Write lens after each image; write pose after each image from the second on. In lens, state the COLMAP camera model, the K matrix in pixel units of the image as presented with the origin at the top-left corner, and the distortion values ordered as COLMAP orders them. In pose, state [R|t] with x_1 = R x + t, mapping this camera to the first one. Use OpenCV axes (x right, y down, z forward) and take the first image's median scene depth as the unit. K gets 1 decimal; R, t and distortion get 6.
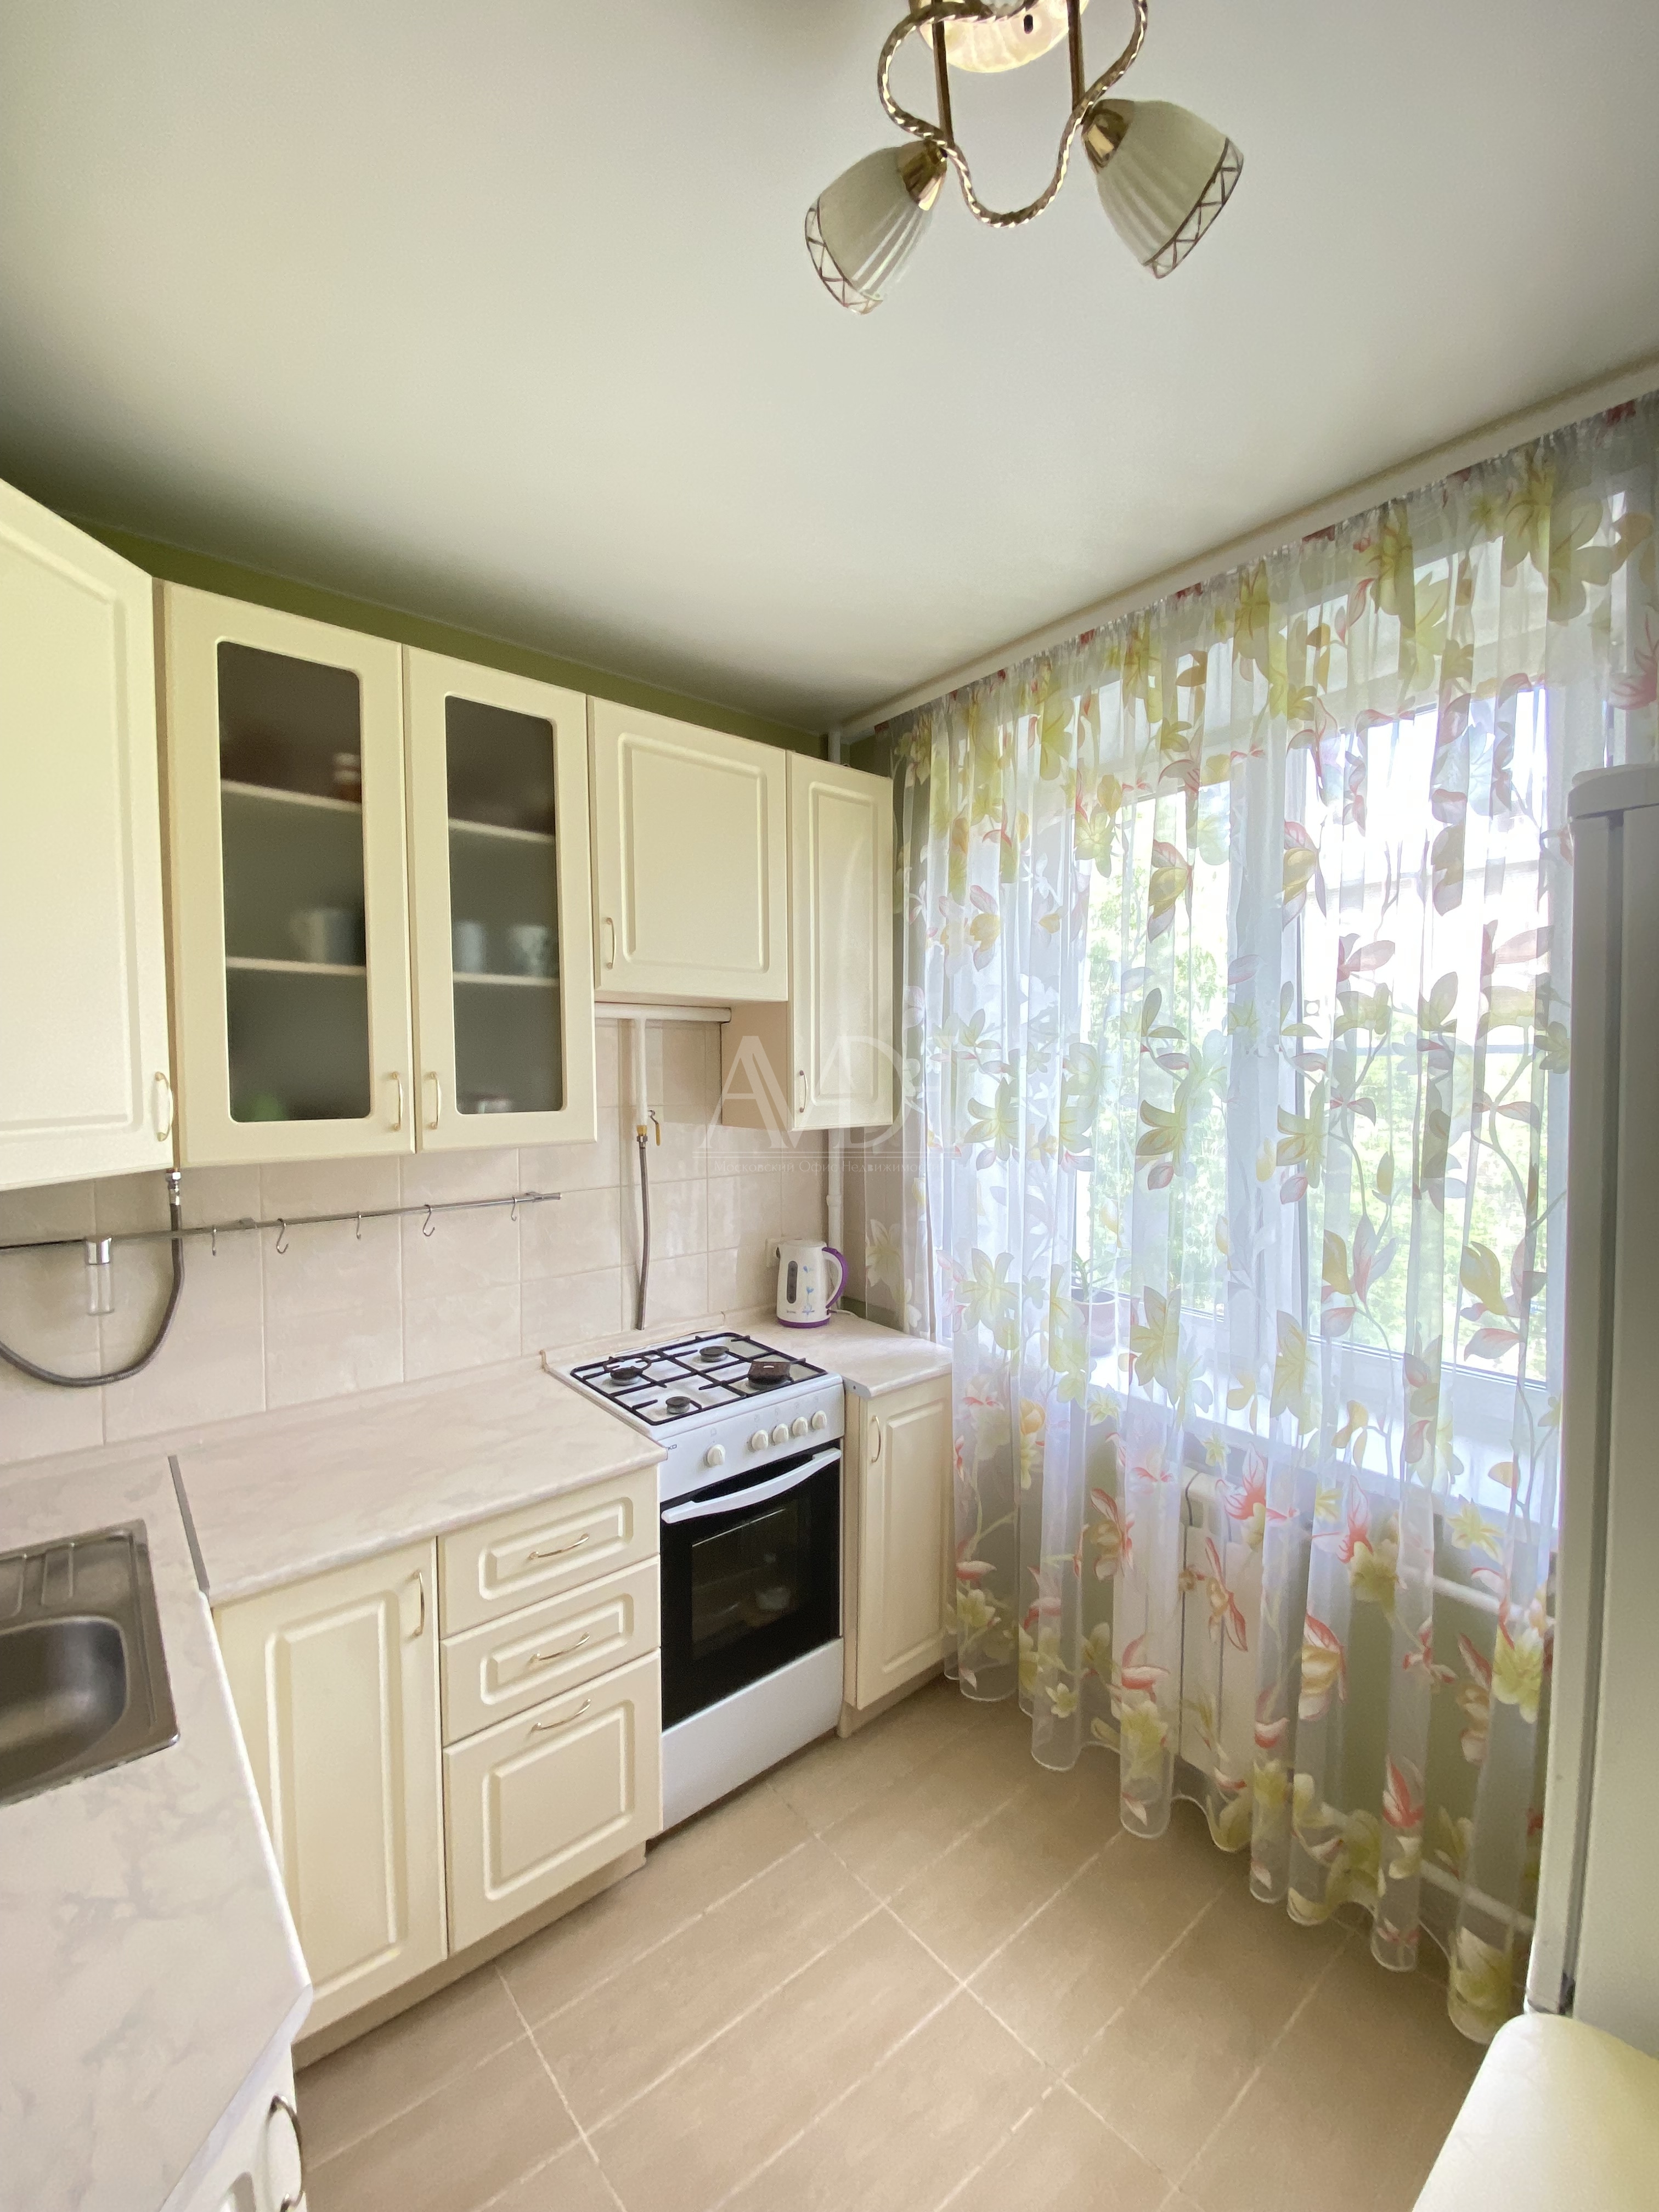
lens RADIAL K [[887.1, 0, 834.4], [0, 887.1, 1102.1], [0, 0, 1]] dist [0.024910, -0.023397]
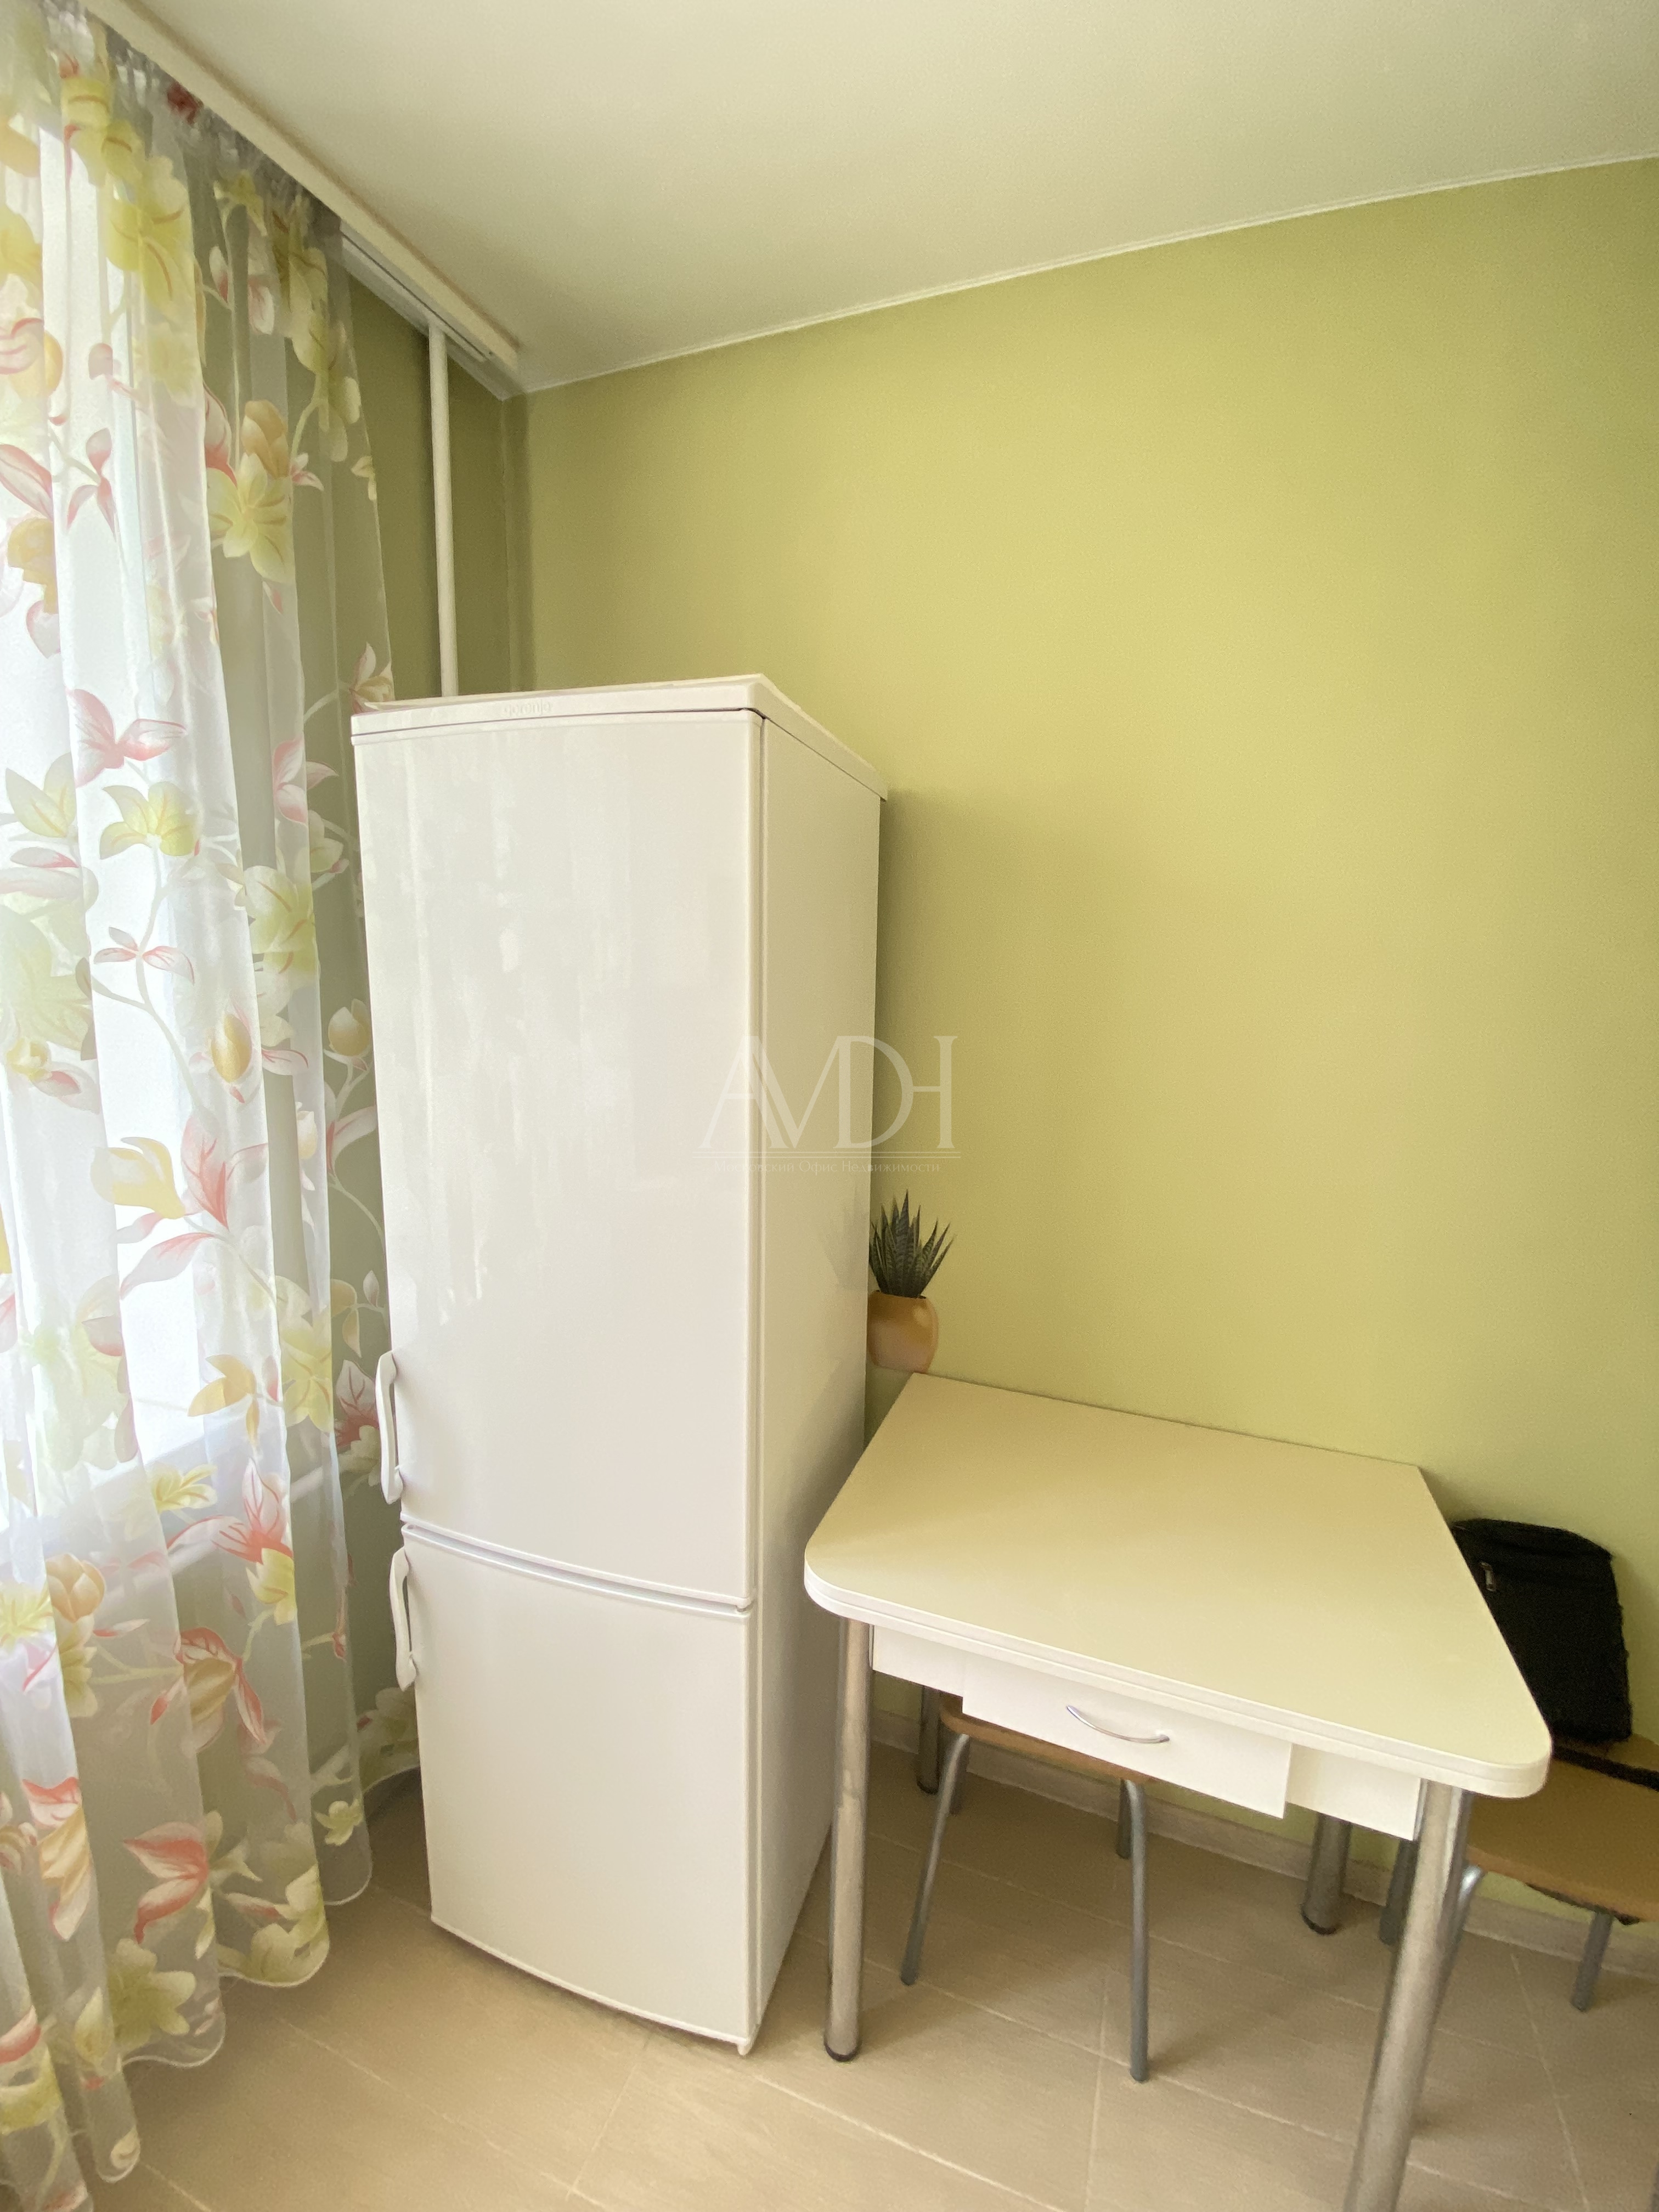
lens RADIAL K [[887.1, 0, 834.4], [0, 887.1, 1102.1], [0, 0, 1]] dist [0.024910, -0.023397]
pose [[-0.508719, -0.151011, 0.847585, -0.210339], [0.010763, 0.983304, 0.181651, -0.002428], [-0.860865, 0.101532, -0.498600, 0.880808]]
